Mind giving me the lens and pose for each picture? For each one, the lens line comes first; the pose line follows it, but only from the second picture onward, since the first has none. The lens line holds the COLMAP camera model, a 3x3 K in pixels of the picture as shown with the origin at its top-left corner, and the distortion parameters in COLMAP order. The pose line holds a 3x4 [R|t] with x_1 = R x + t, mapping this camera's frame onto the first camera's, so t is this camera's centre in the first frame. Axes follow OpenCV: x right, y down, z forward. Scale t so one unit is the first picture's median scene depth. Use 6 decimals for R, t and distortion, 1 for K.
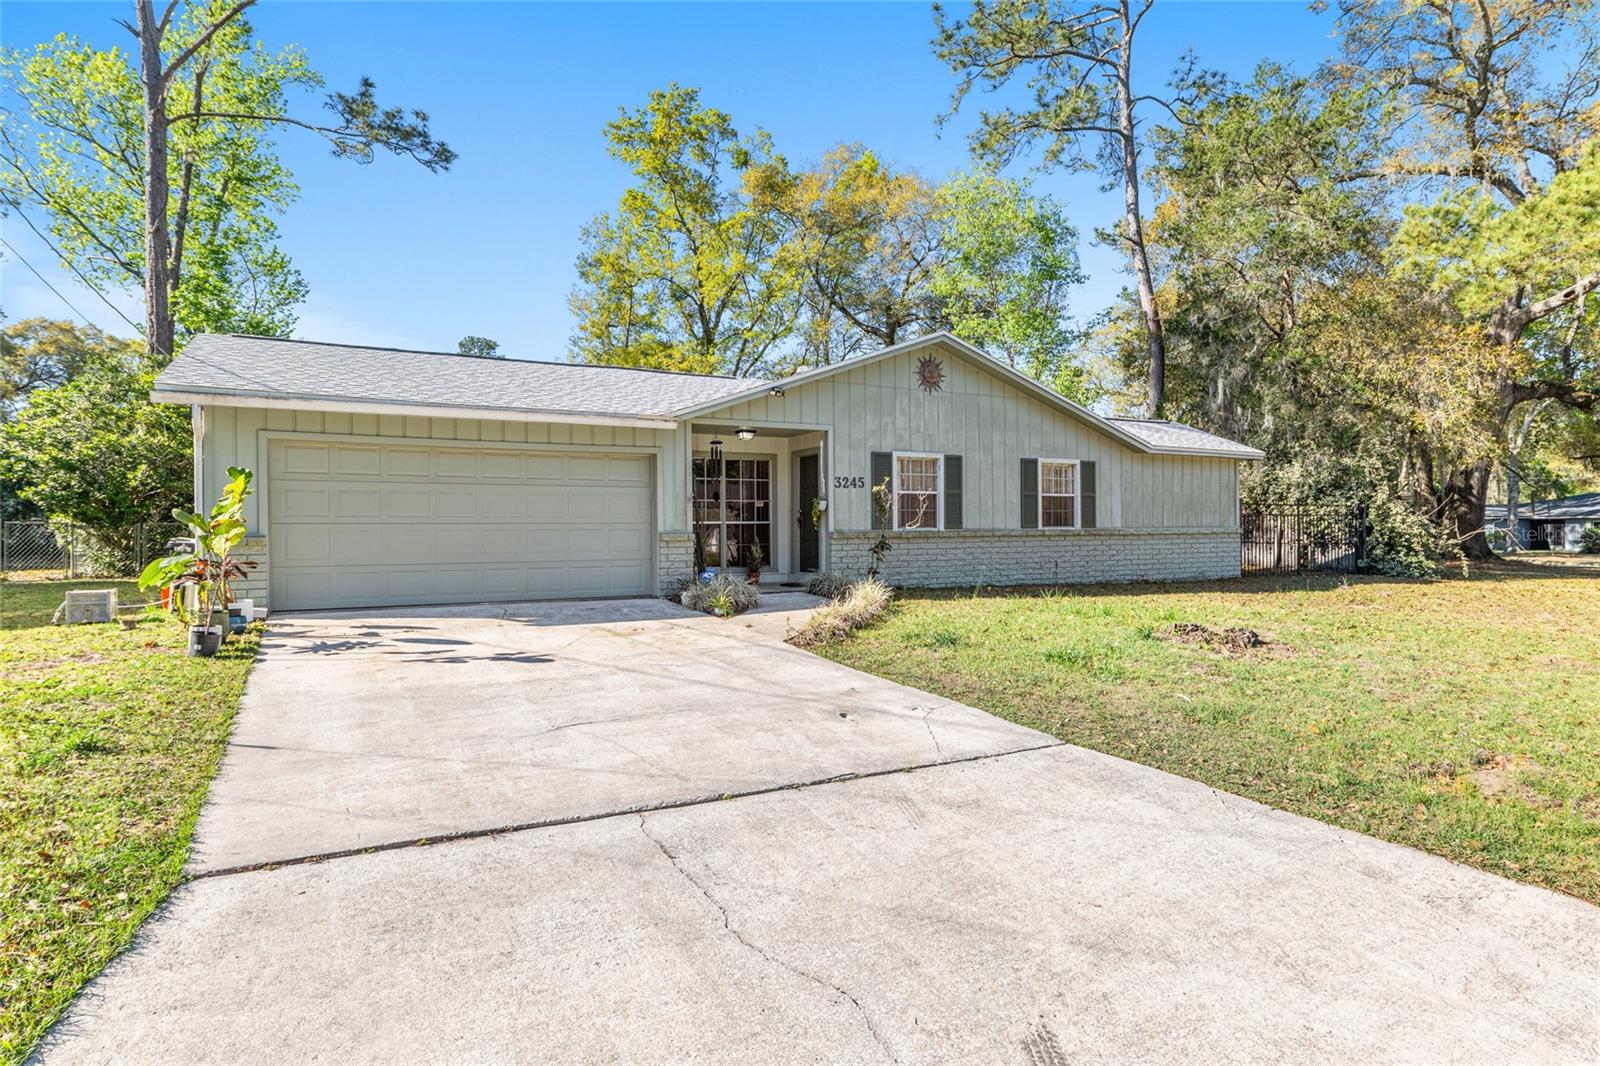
lens RADIAL K [[893.9, 0, 796.7], [0, 893.9, 526.4], [0, 0, 1]] dist [0.000936, -0.000609]
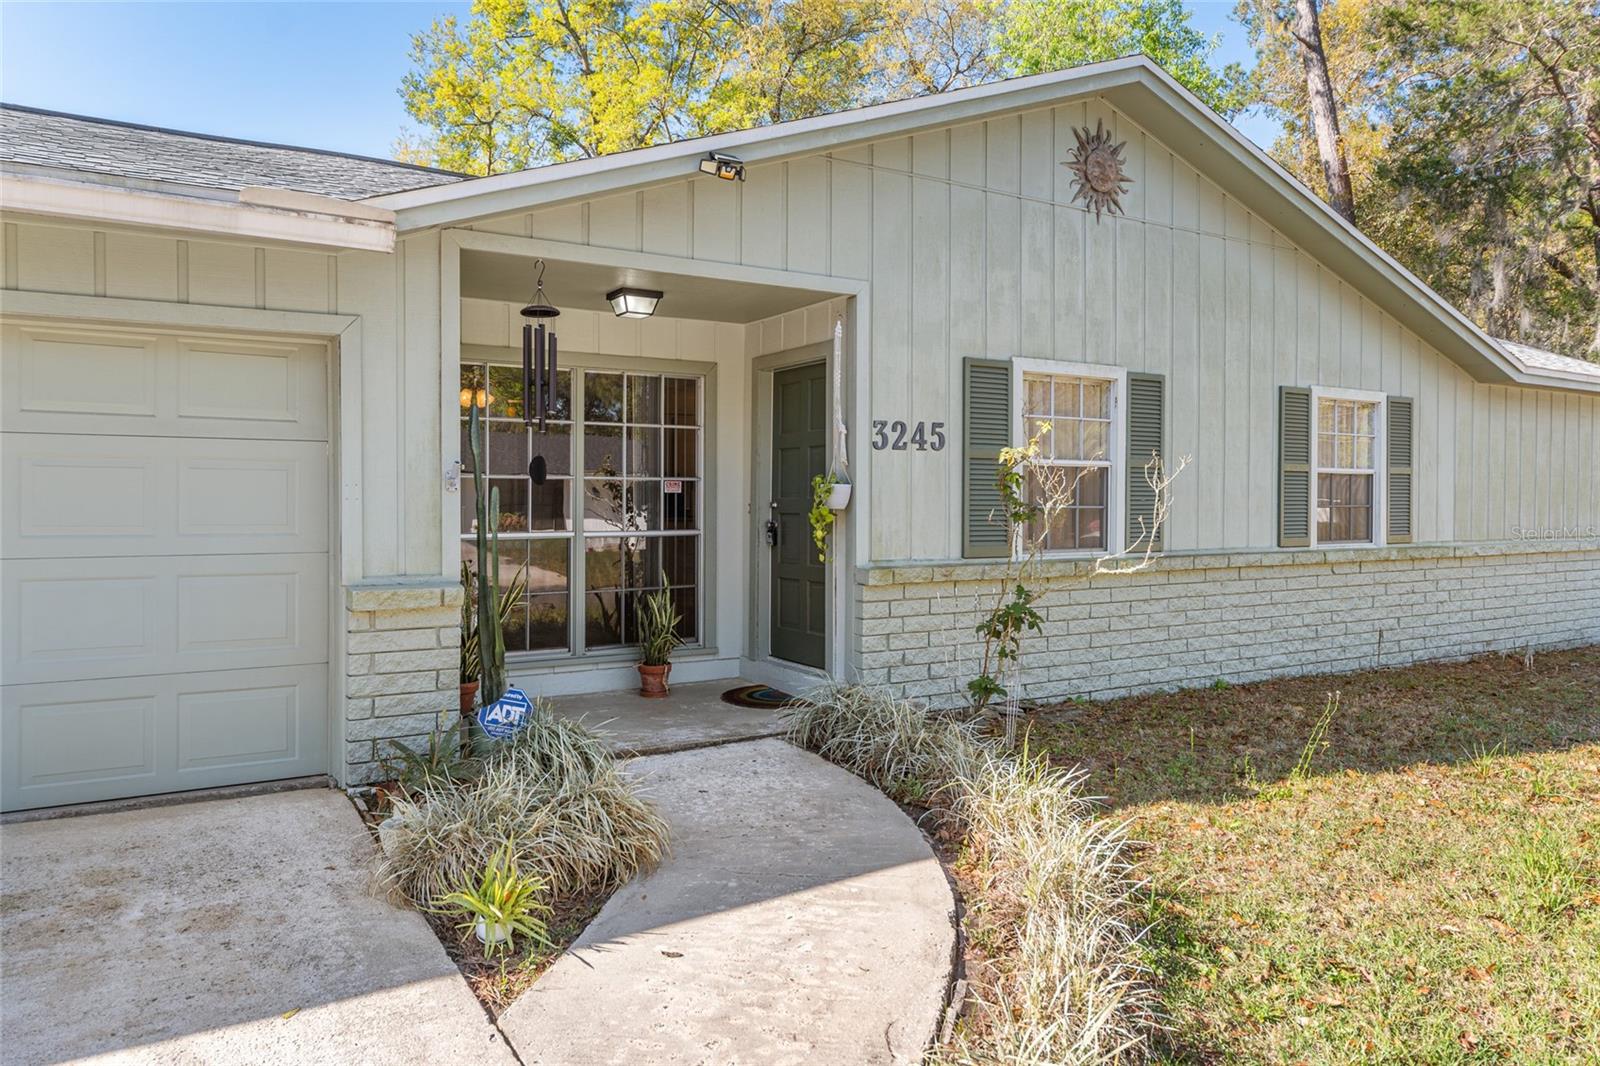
lens RADIAL K [[1087.3, 0, 799.9], [0, 1087.3, 512.0], [0, 0, 1]] dist [0.000562, 0.000901]
pose [[0.998148, 0.009858, 0.060027, -0.013901], [-0.010997, 0.999765, 0.018666, -0.023918], [-0.059829, -0.019292, 0.998022, 0.520547]]
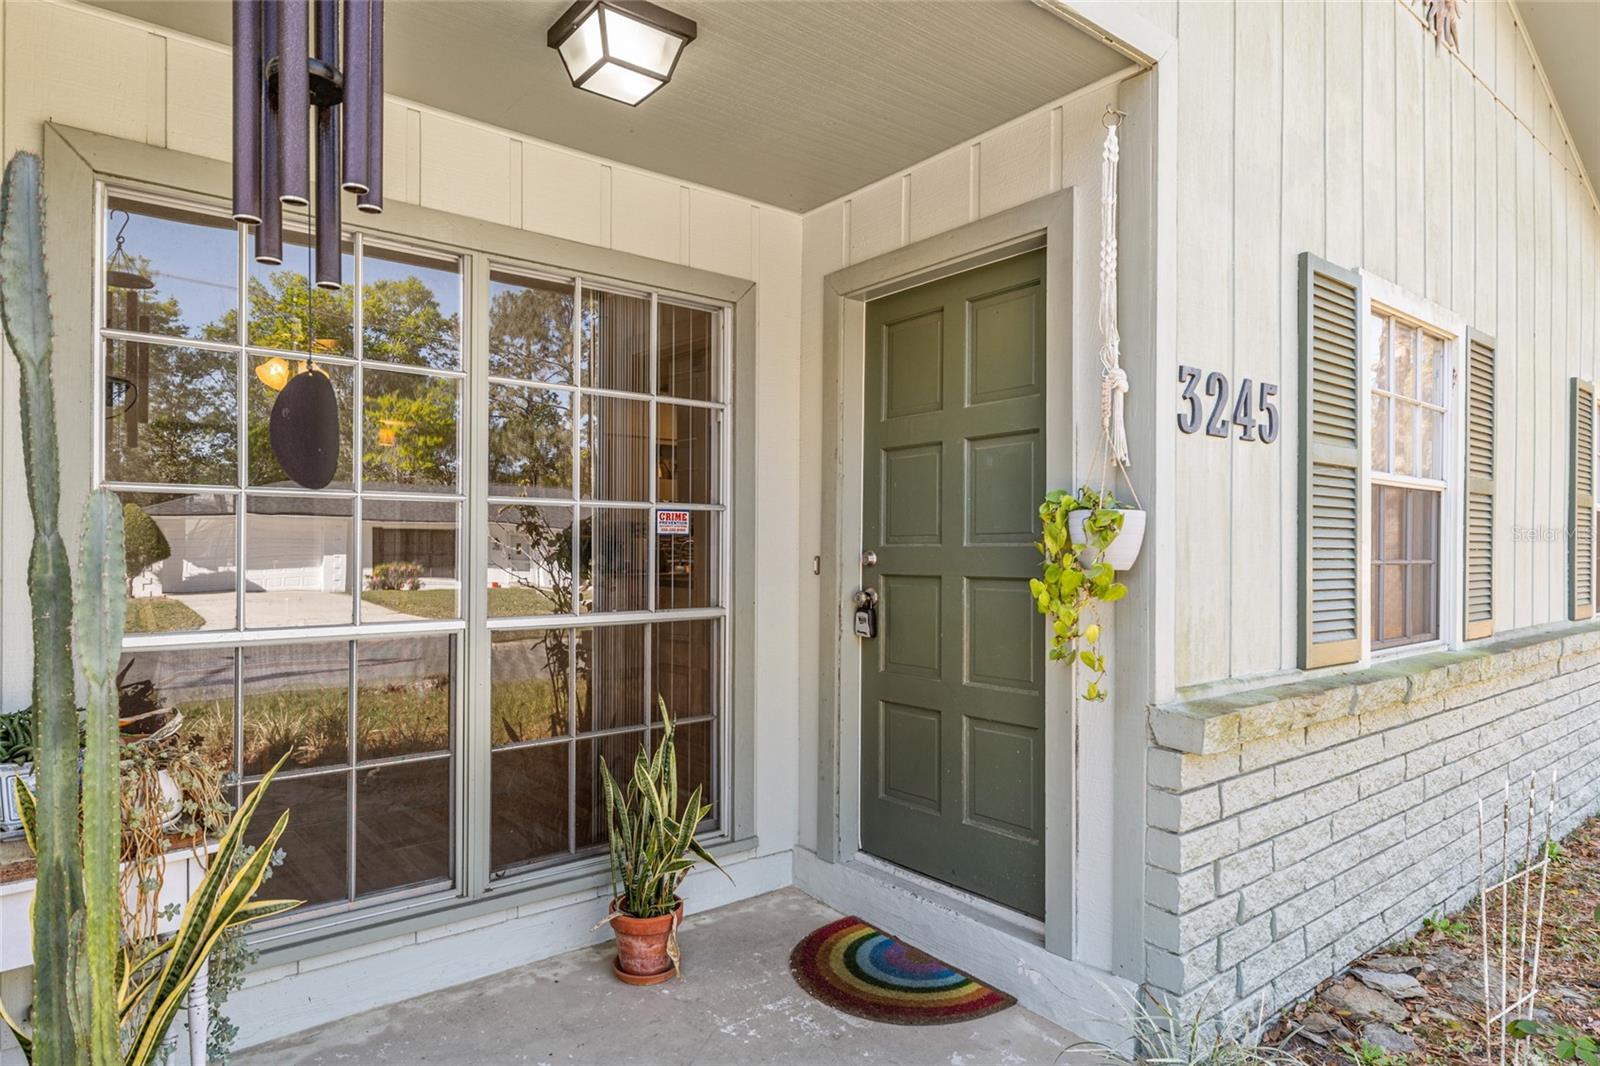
lens RADIAL K [[926.3, 0, 800.0], [0, 926.3, 555.0], [0, 0, 1]] dist [-0.004331, -0.000279]
pose [[0.982387, 0.009898, 0.186593, -0.052929], [-0.012039, 0.999874, 0.010344, -0.020644], [-0.186467, -0.012409, 0.982383, 0.808401]]
